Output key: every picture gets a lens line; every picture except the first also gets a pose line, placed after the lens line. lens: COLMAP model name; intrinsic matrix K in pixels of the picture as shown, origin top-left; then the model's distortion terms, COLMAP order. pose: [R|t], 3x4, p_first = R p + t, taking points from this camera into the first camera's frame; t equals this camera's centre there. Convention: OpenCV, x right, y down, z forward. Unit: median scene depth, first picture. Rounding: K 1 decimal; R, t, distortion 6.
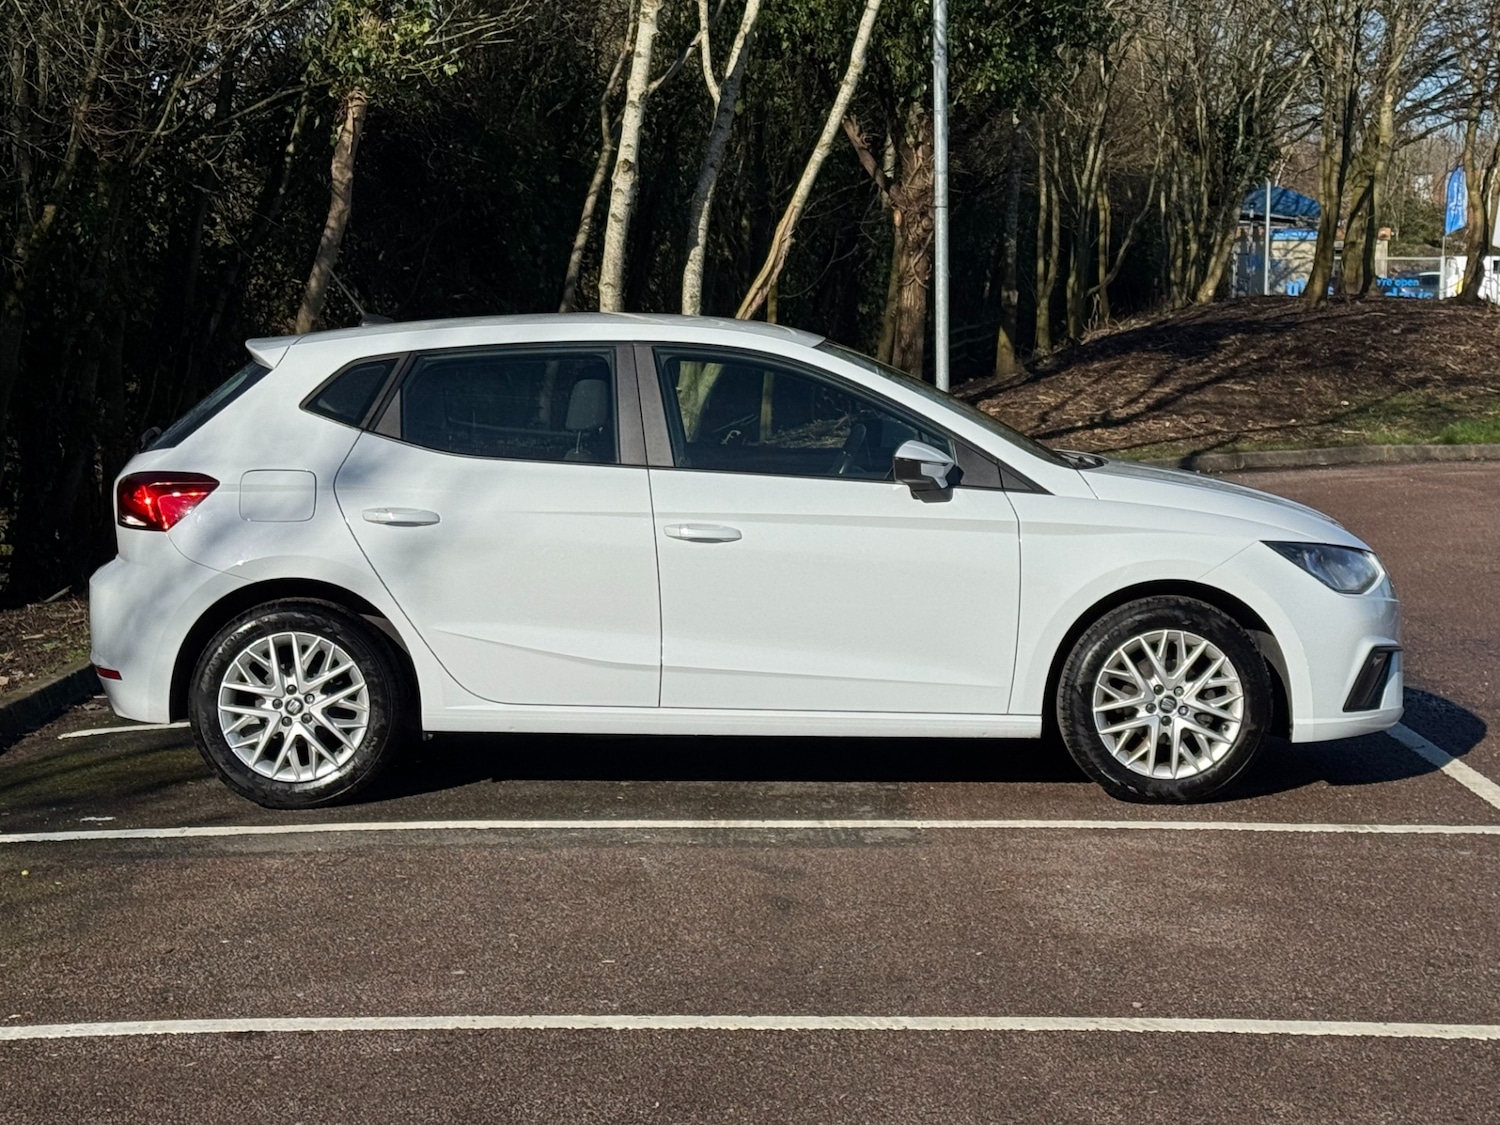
lens RADIAL K [[3200.4, 0, 736.6], [0, 3200.4, 569.8], [0, 0, 1]] dist [0.132894, 0.421911]
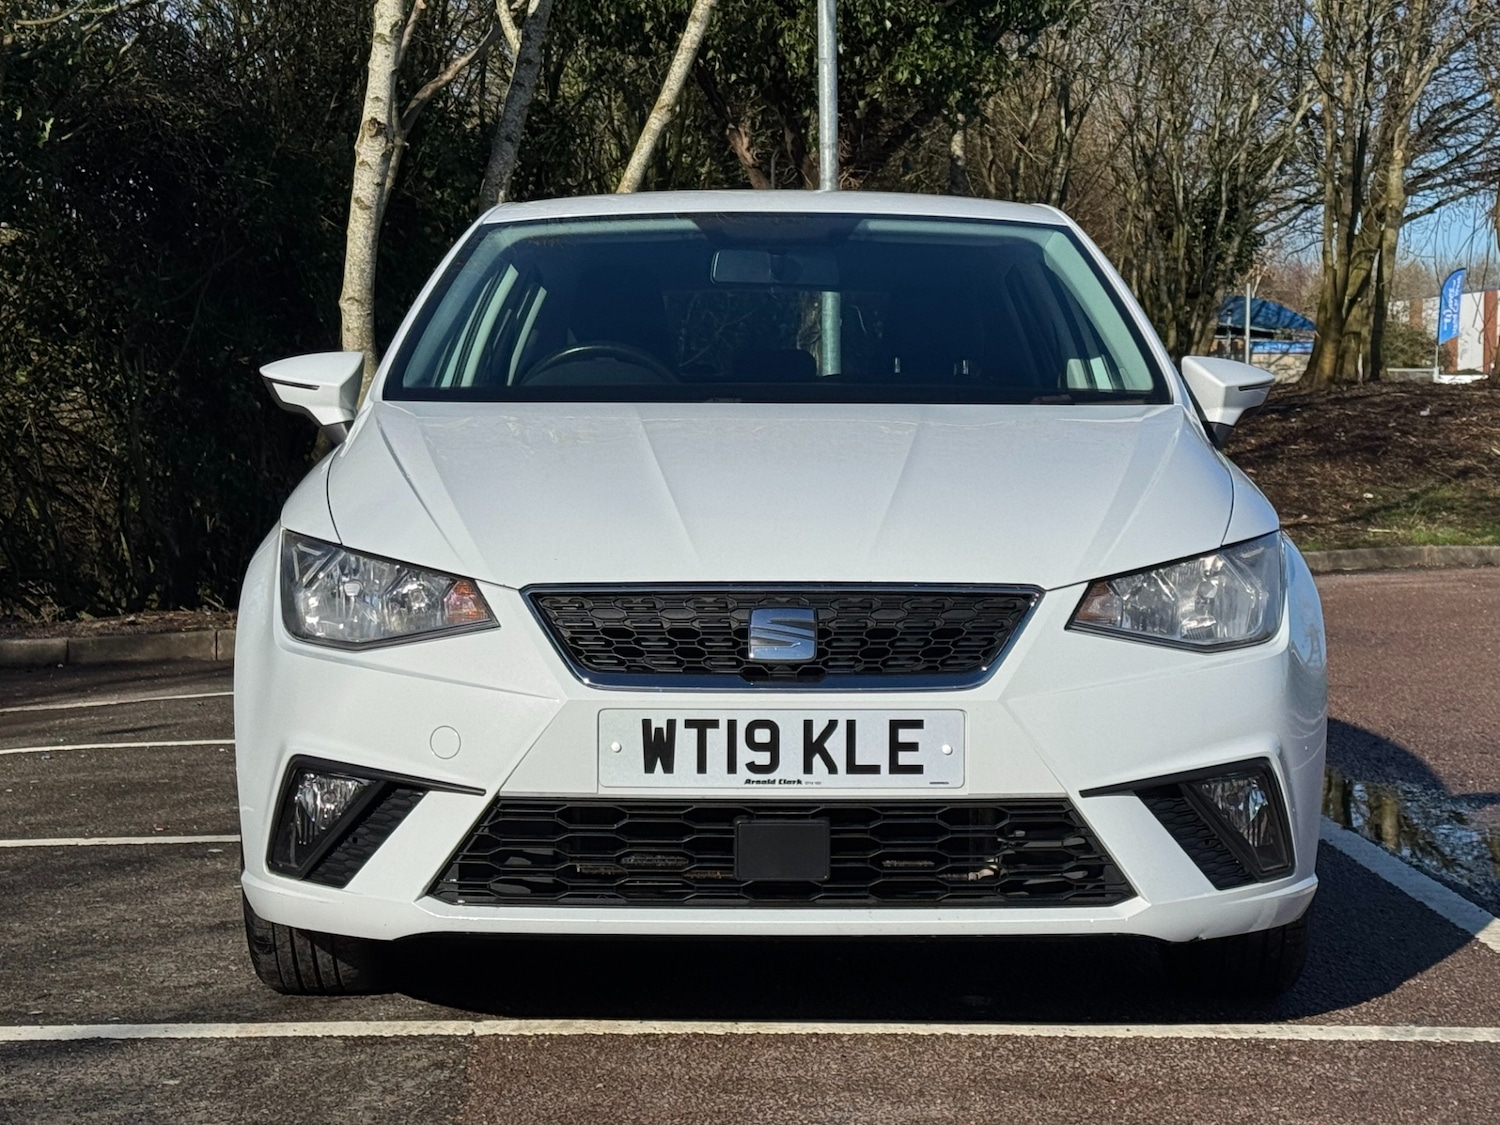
lens RADIAL K [[3231.0, 0, 750.0], [0, 3231.0, 562.5], [0, 0, 1]] dist [0.148709, -0.242536]
pose [[0.999904, -0.001401, 0.013789, 0.036330], [0.002021, 0.998983, -0.045033, 0.000376], [-0.013712, 0.045057, 0.998890, 0.289571]]
